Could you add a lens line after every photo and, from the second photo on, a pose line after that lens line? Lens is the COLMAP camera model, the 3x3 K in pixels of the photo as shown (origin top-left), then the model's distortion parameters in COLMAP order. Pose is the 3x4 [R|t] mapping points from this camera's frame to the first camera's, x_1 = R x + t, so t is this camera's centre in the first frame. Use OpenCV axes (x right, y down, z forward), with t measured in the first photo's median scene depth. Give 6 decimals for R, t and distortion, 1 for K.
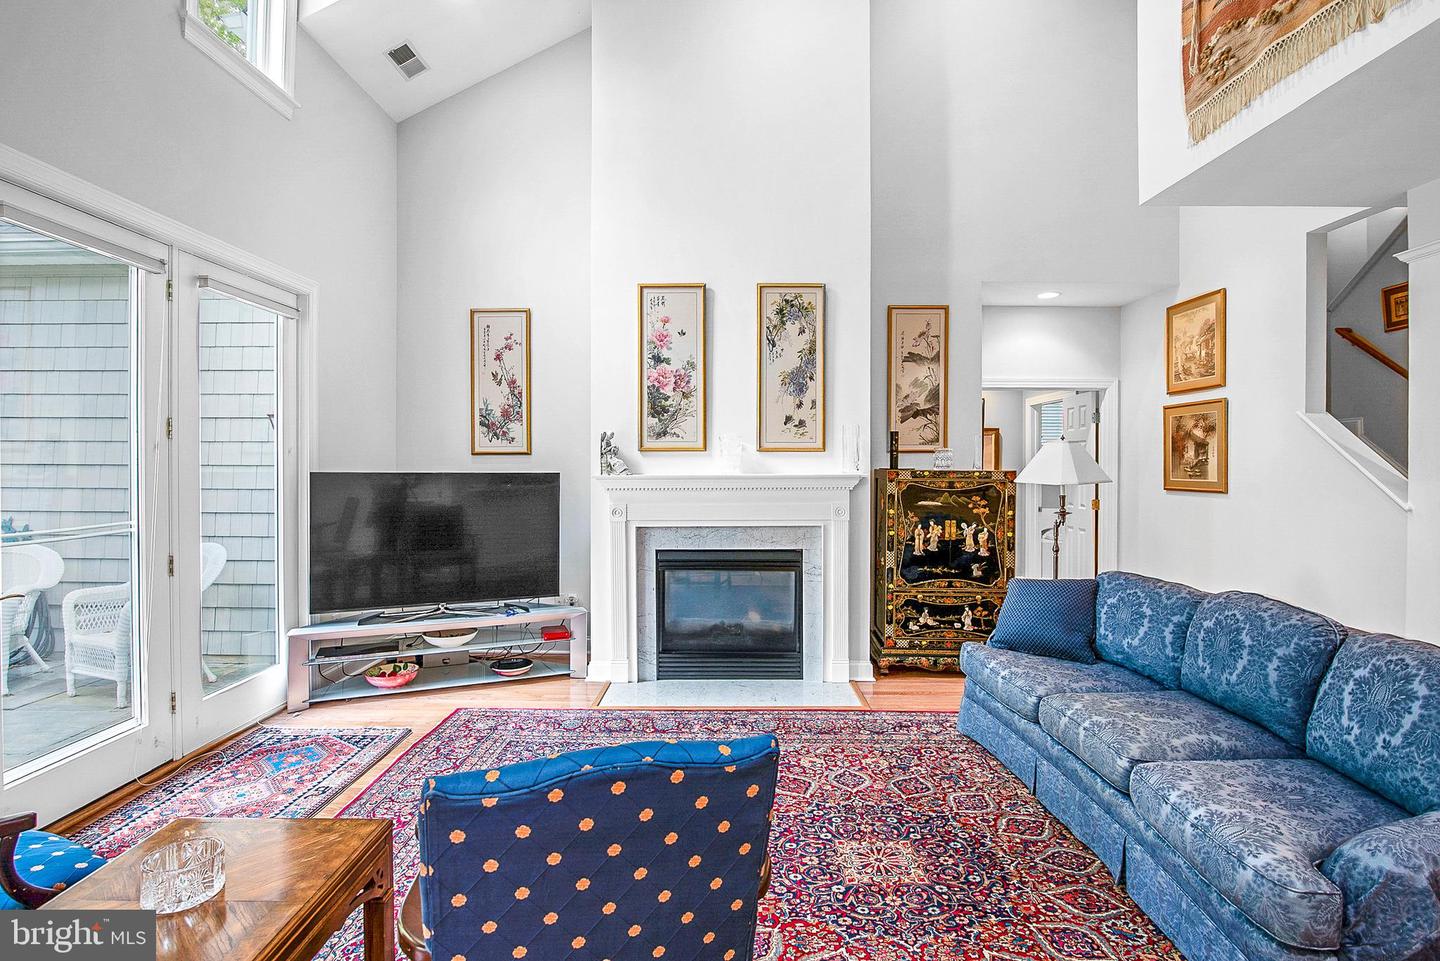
lens RADIAL K [[694.0, 0, 735.6], [0, 694.0, 468.2], [0, 0, 1]] dist [-0.016373, 0.000544]
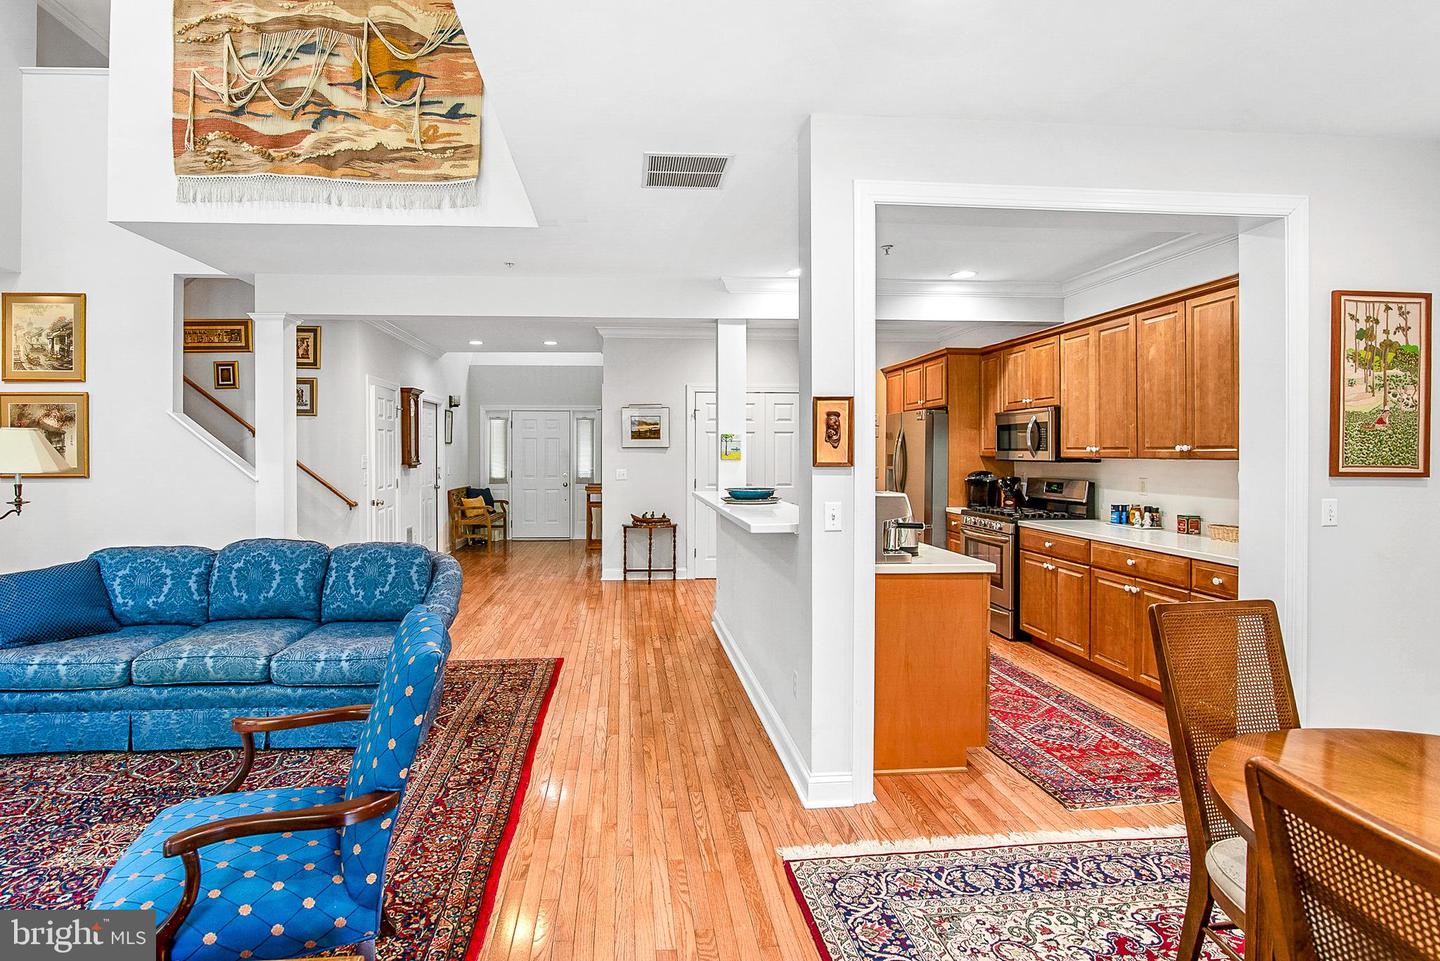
lens RADIAL K [[694.0, 0, 675.2], [0, 694.0, 461.8], [0, 0, 1]] dist [-0.016373, 0.000544]
pose [[-0.070946, -0.023609, 0.997201, -0.720074], [0.010198, 0.999650, 0.024393, -0.009512], [-0.997428, 0.011900, -0.070680, 0.191026]]
